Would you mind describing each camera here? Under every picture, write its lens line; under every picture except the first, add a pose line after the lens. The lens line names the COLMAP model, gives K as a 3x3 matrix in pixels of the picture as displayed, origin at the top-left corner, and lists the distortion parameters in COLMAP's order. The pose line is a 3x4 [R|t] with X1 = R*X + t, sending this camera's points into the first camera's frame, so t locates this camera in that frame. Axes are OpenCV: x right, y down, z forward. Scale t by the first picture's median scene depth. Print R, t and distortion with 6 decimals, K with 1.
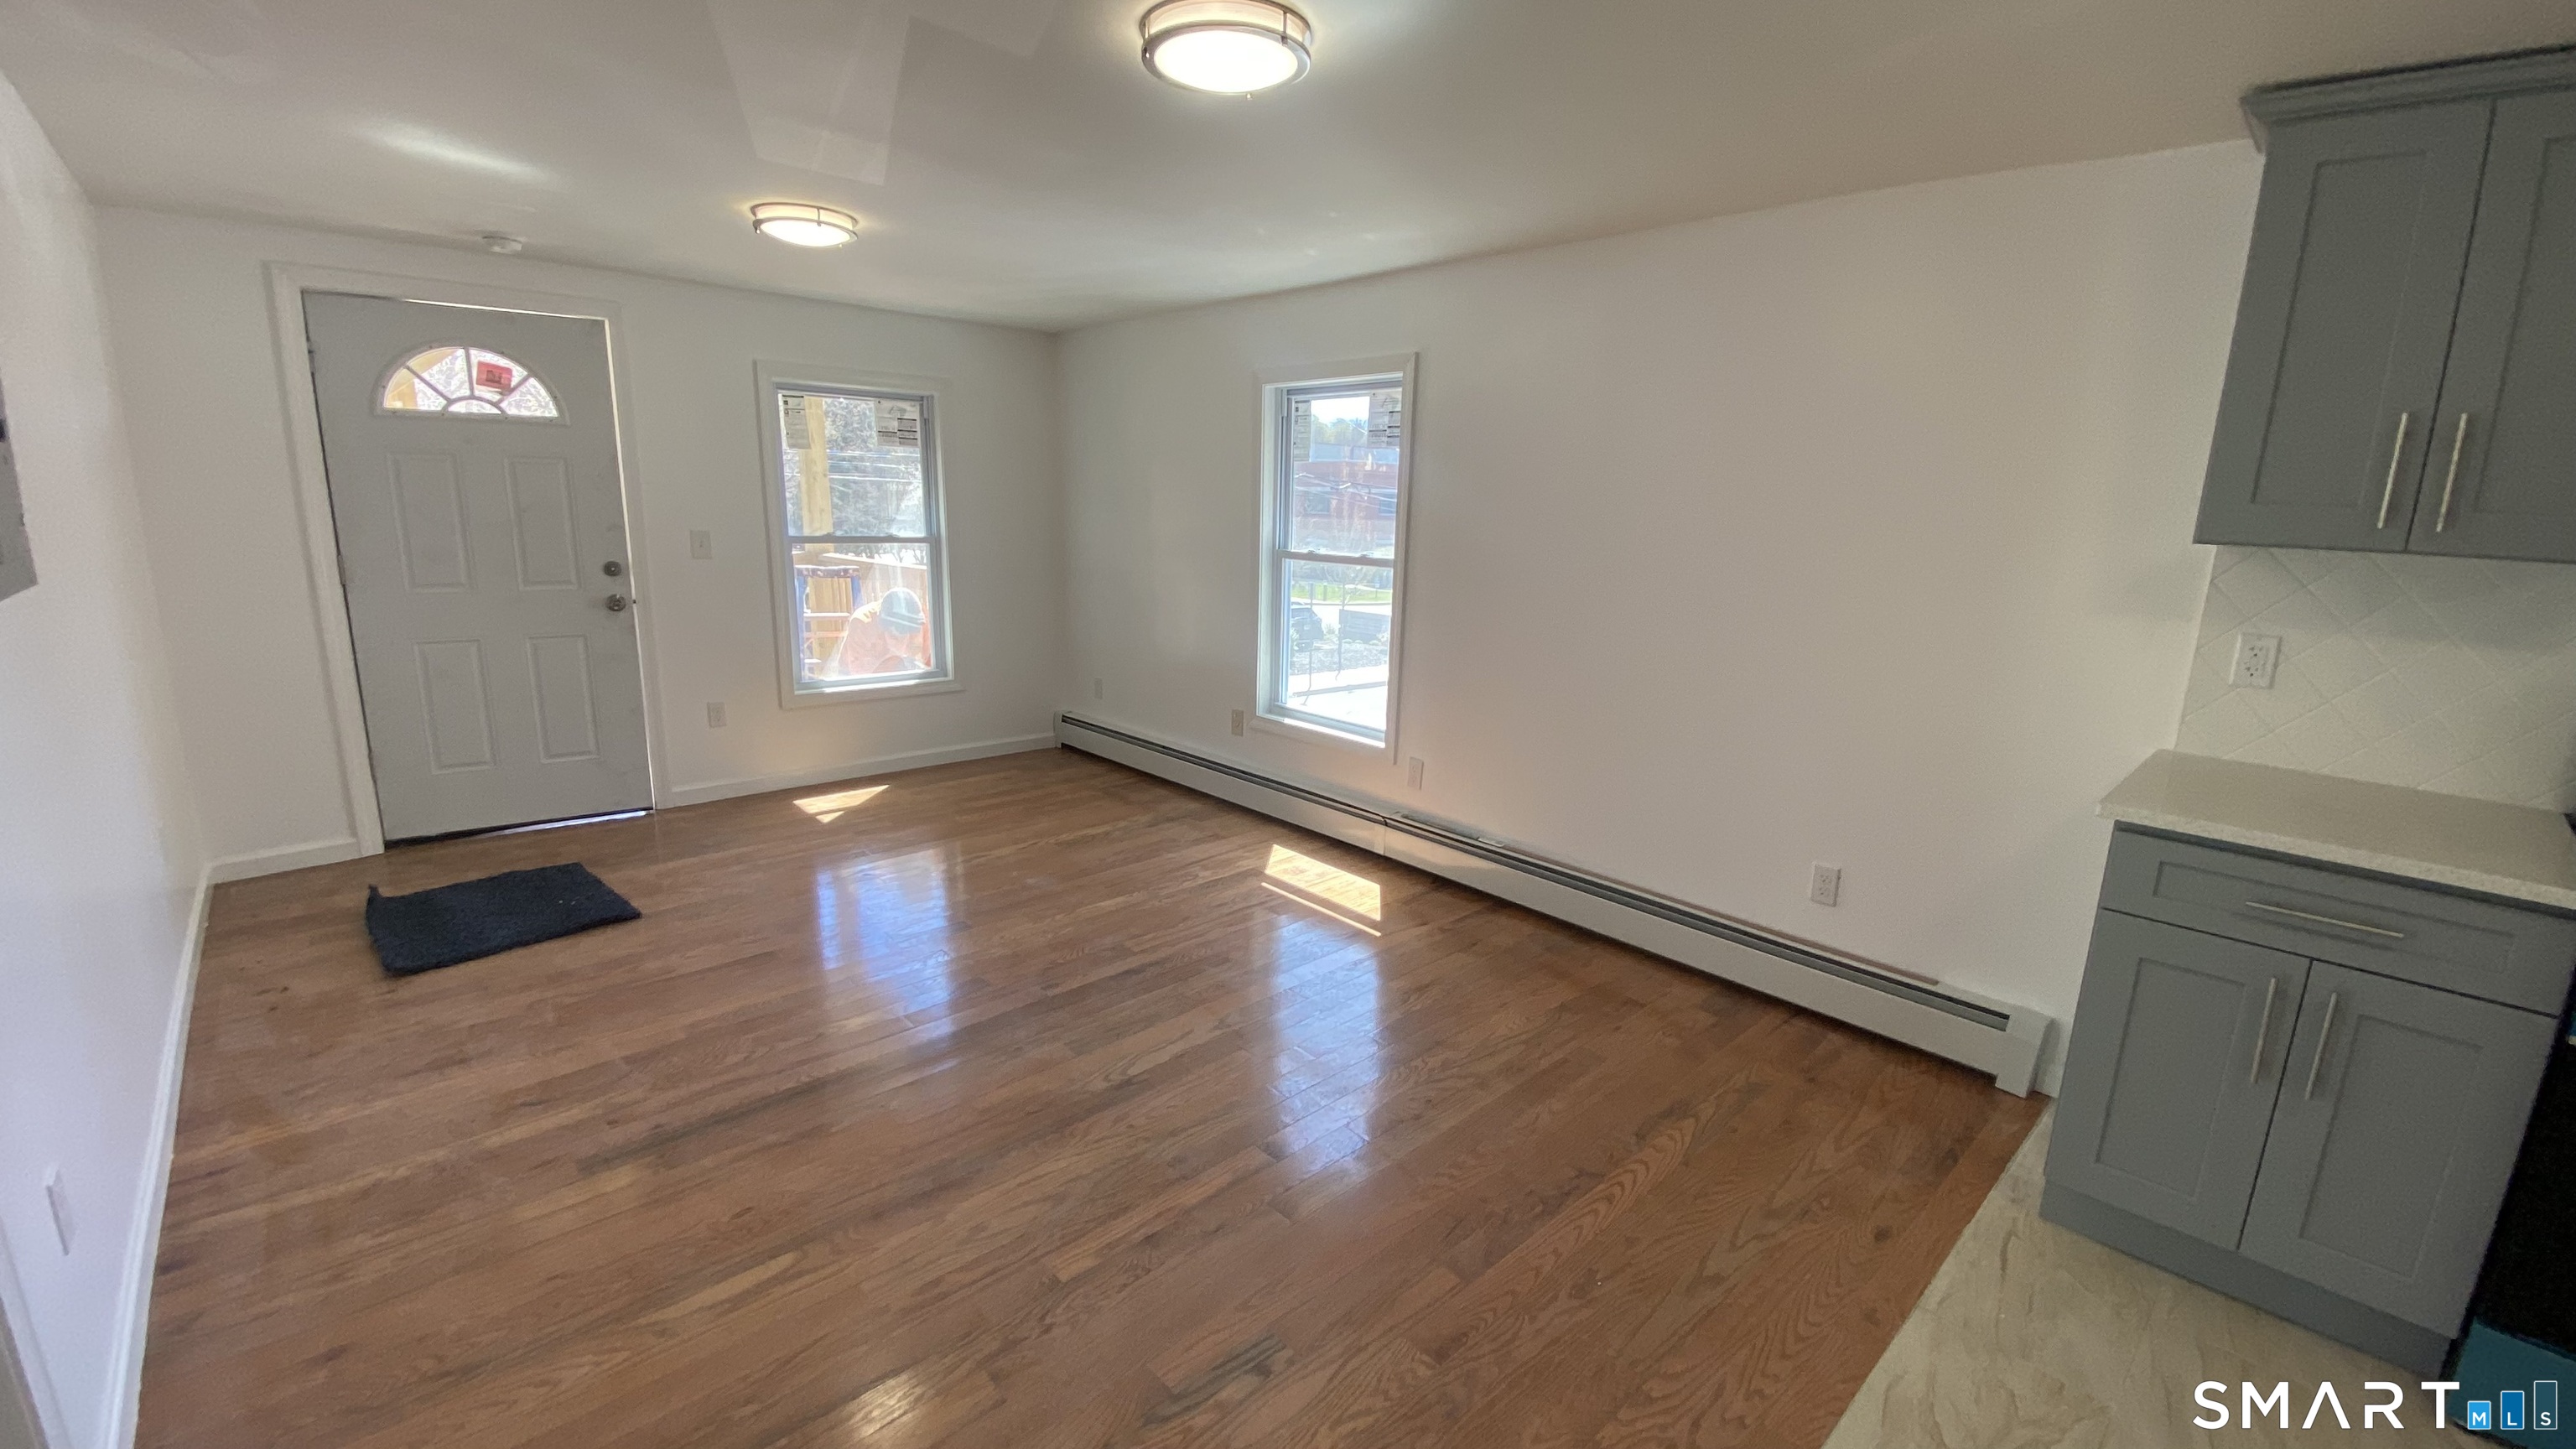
lens RADIAL K [[1046.1, 0, 1290.4], [0, 1046.1, 717.0], [0, 0, 1]] dist [0.028456, -0.028557]
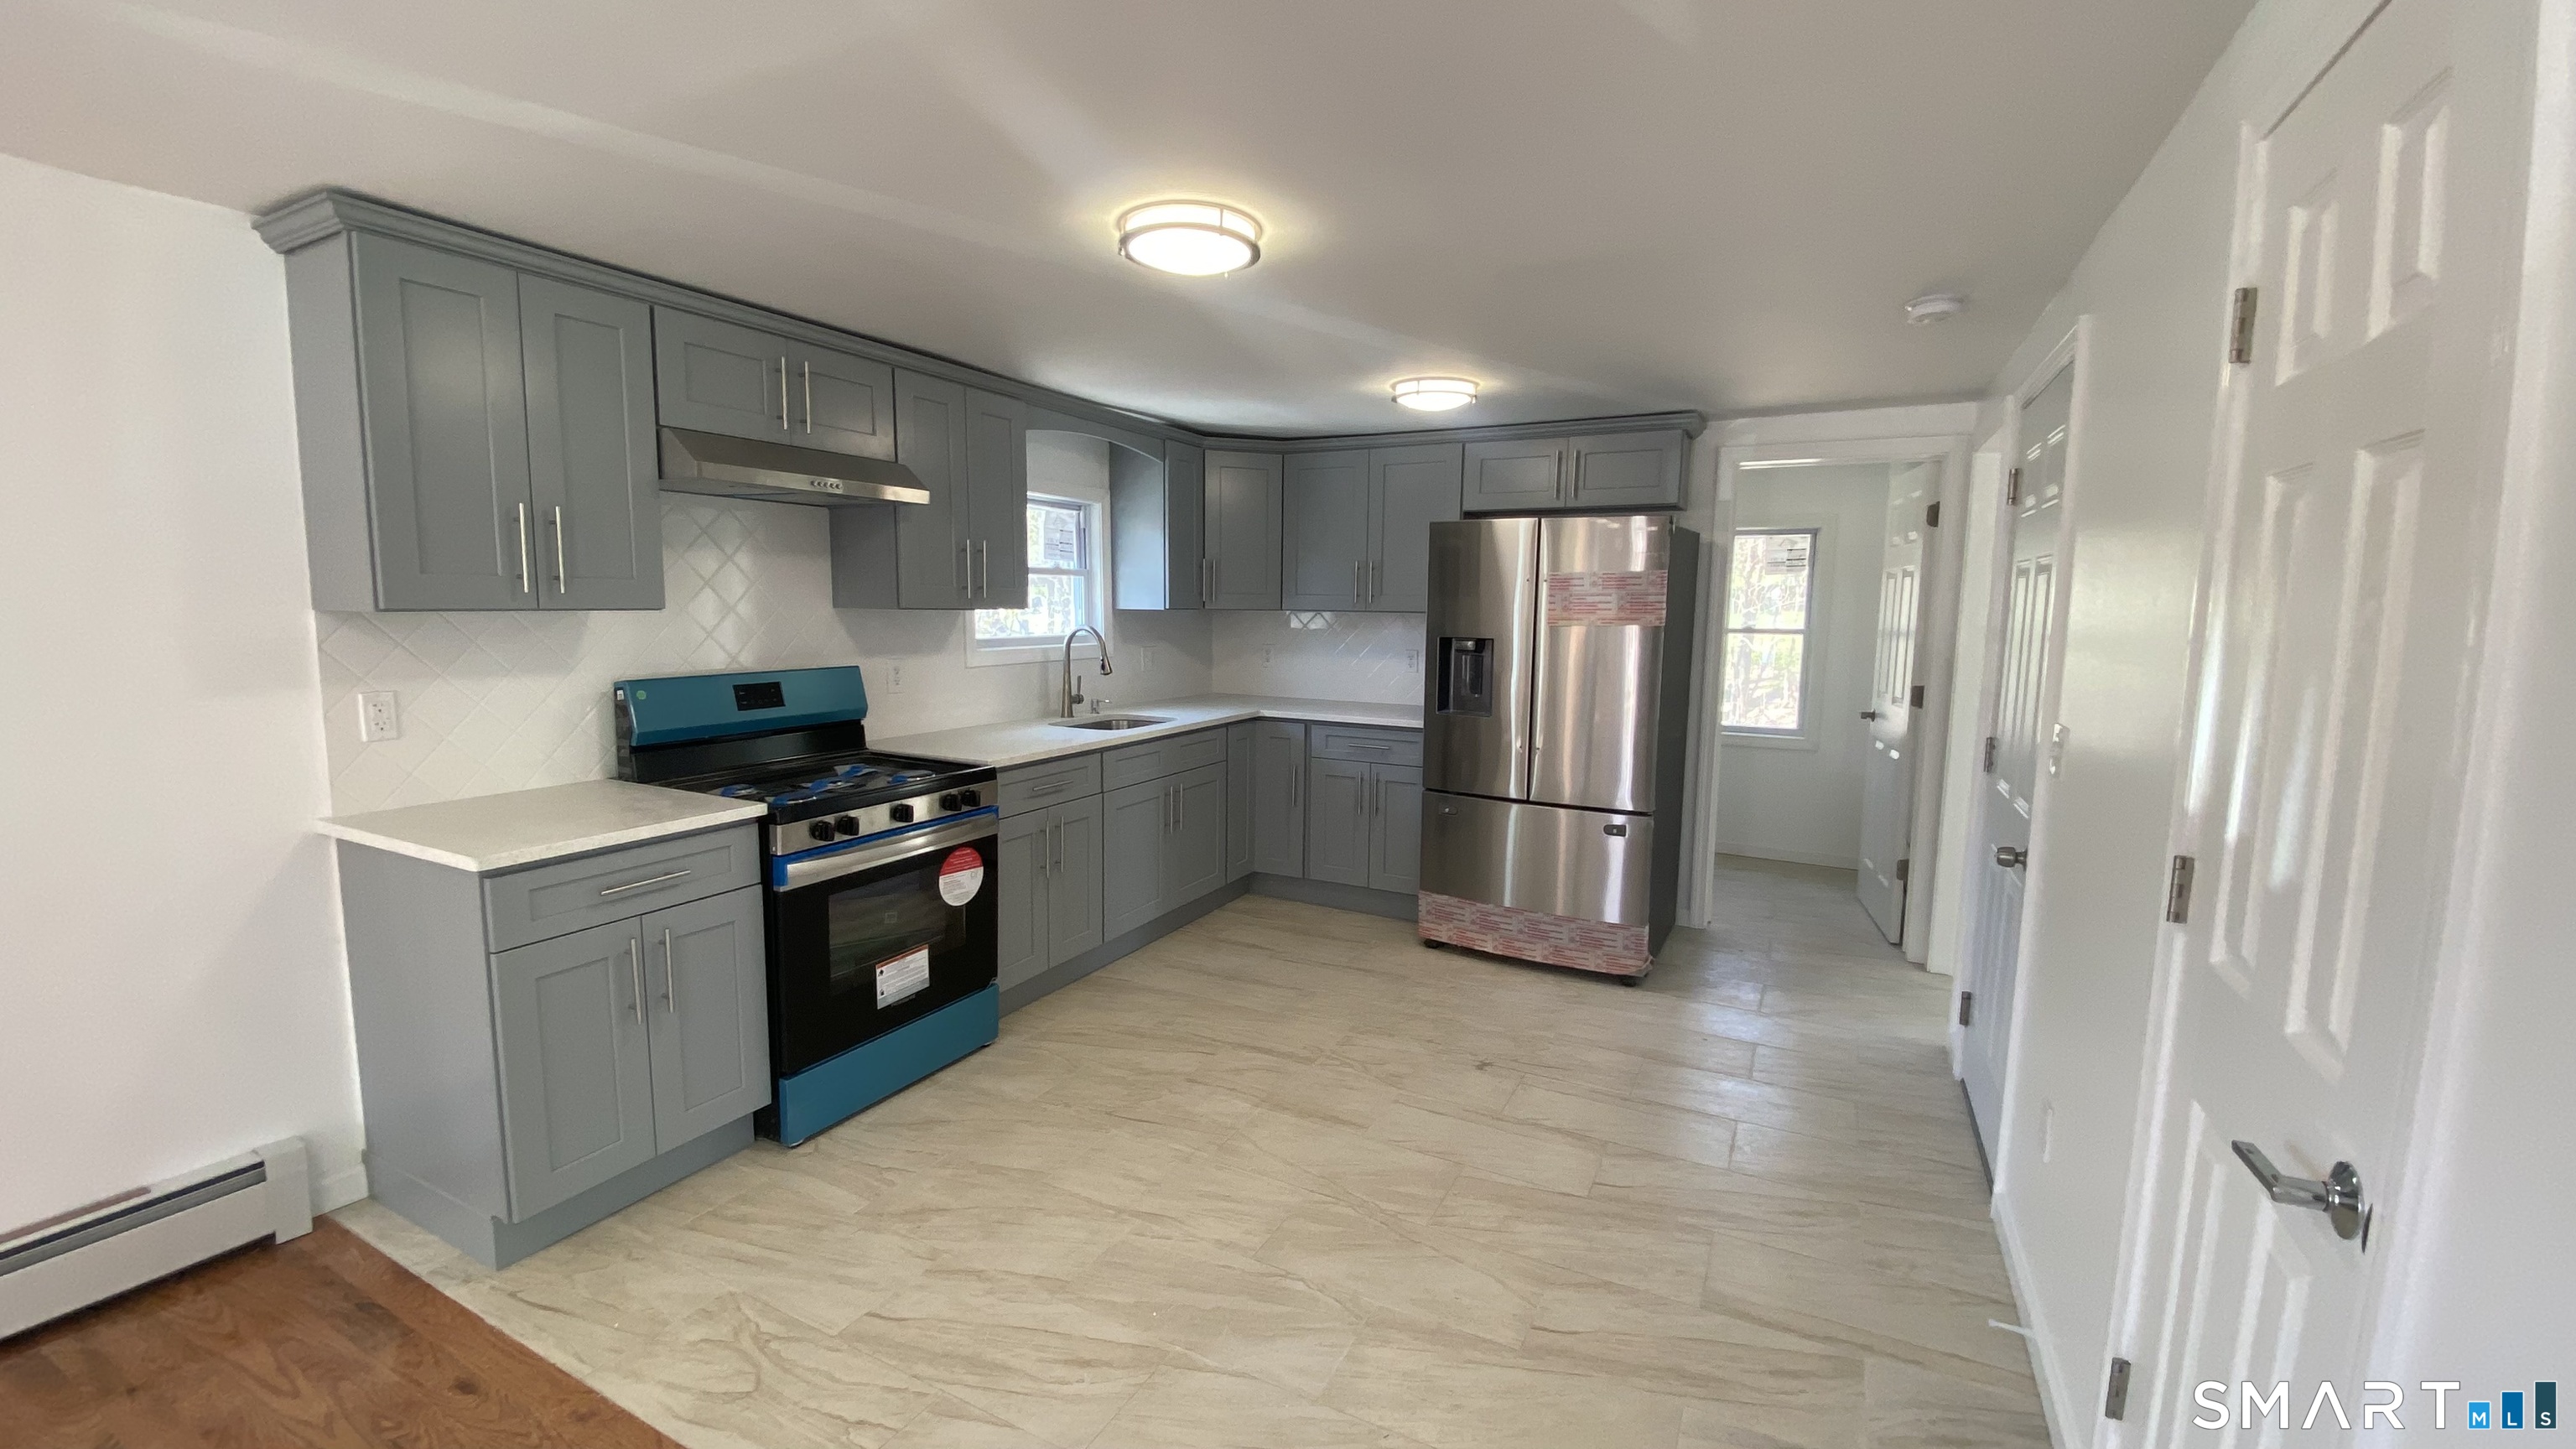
lens RADIAL K [[1046.1, 0, 1290.4], [0, 1046.1, 717.0], [0, 0, 1]] dist [0.028456, -0.028557]
pose [[-0.344195, -0.140157, 0.928378, -0.246063], [0.170988, 0.962903, 0.208763, -0.071559], [-0.923197, 0.230596, -0.307461, 0.284717]]
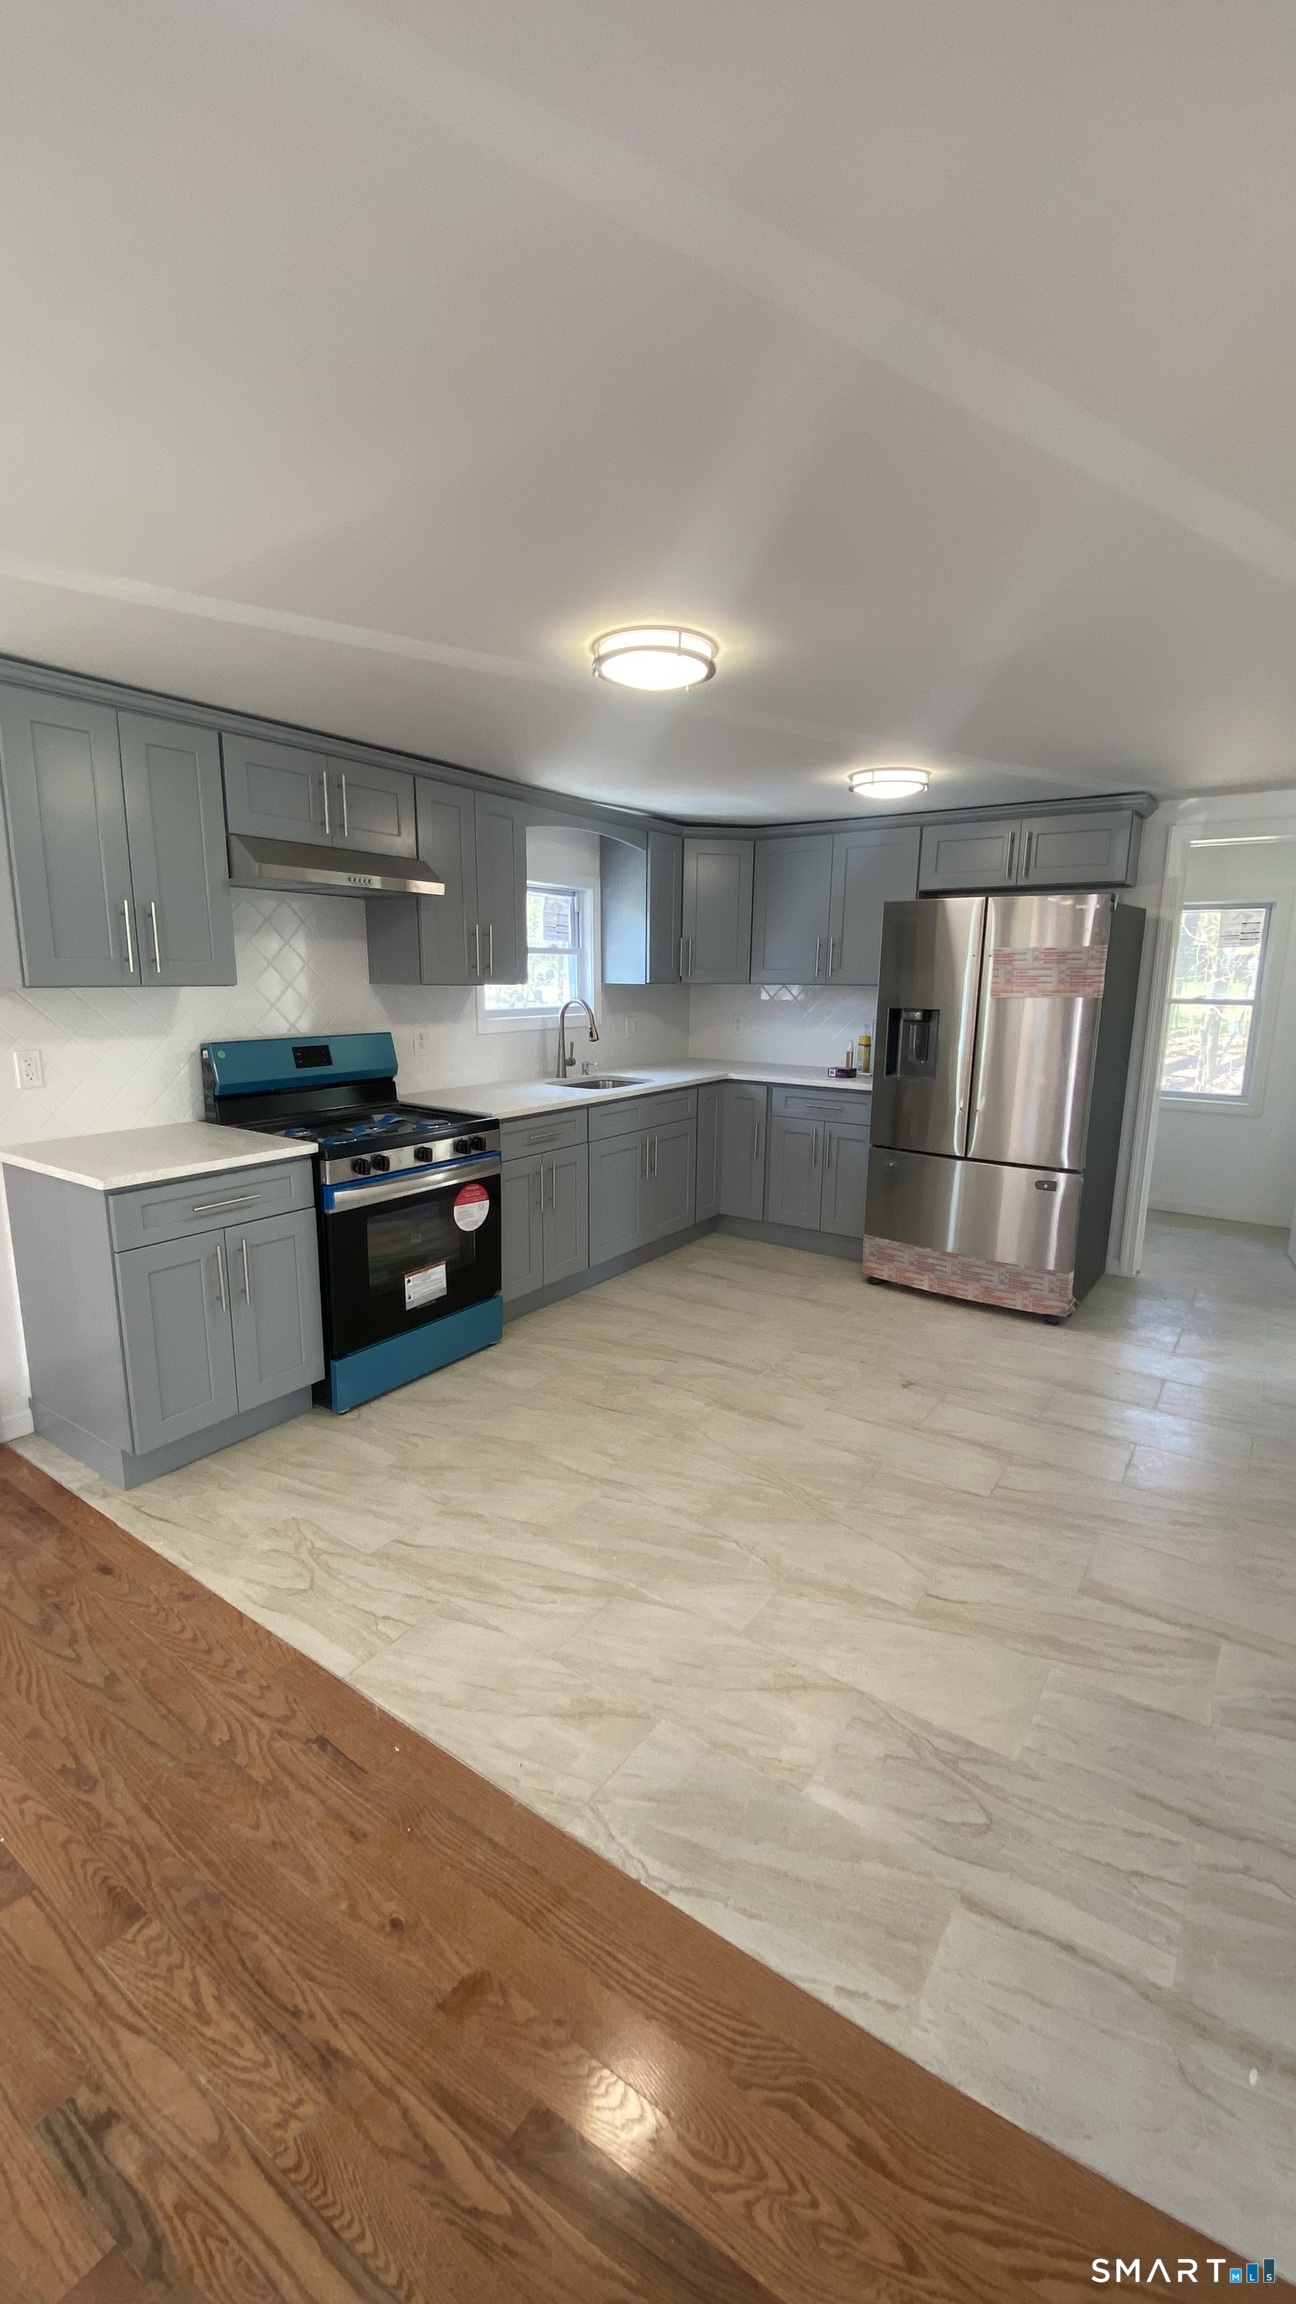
lens RADIAL K [[935.6, 0, 647.4], [0, 935.6, 1152.7], [0, 0, 1]] dist [0.028456, -0.028557]
pose [[-0.213726, -0.219601, 0.951891, -0.285576], [0.186040, 0.947423, 0.260342, -0.073544], [-0.959015, 0.232732, -0.161634, 0.268967]]
